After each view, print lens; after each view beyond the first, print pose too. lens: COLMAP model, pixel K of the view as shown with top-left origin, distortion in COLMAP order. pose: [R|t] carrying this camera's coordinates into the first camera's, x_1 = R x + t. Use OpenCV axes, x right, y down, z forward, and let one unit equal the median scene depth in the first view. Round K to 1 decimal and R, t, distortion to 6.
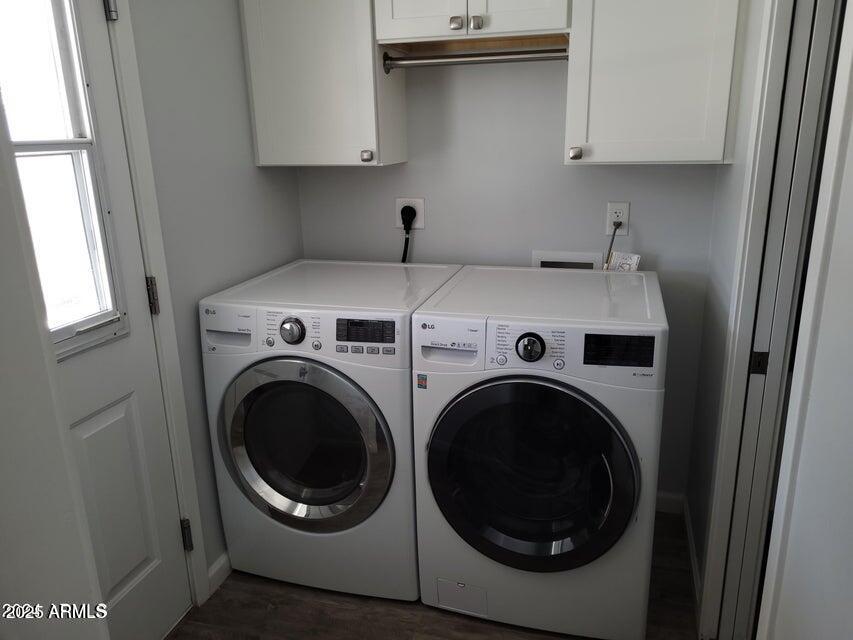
lens RADIAL K [[647.7, 0, 425.8], [0, 647.7, 318.1], [0, 0, 1]] dist [0.031367, -0.012509]
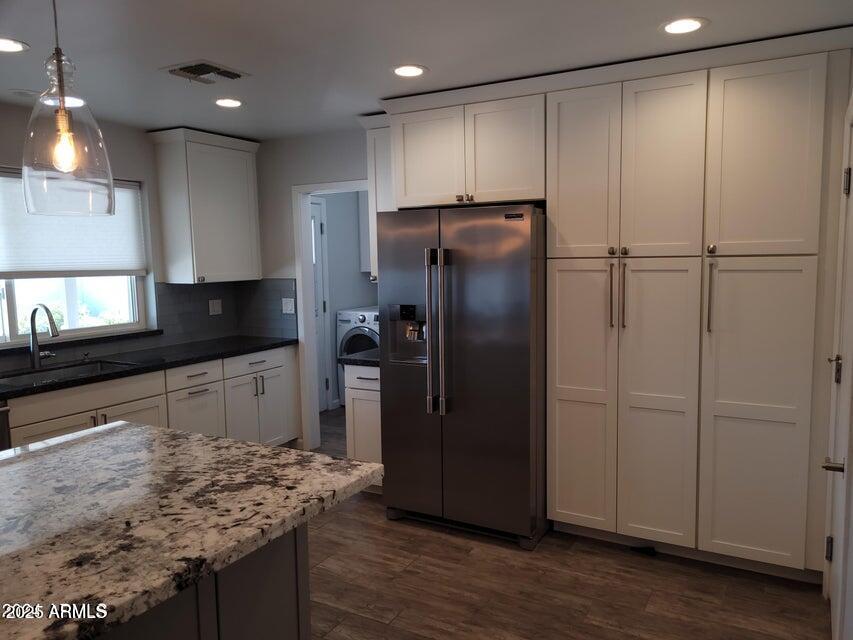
lens RADIAL K [[647.7, 0, 431.2], [0, 647.7, 325.5], [0, 0, 1]] dist [0.031367, -0.012509]
pose [[0.969133, 0.031726, -0.244490, 0.938578], [-0.074015, 0.983382, -0.165779, 0.567972], [0.235167, 0.178758, 0.955375, -2.061480]]
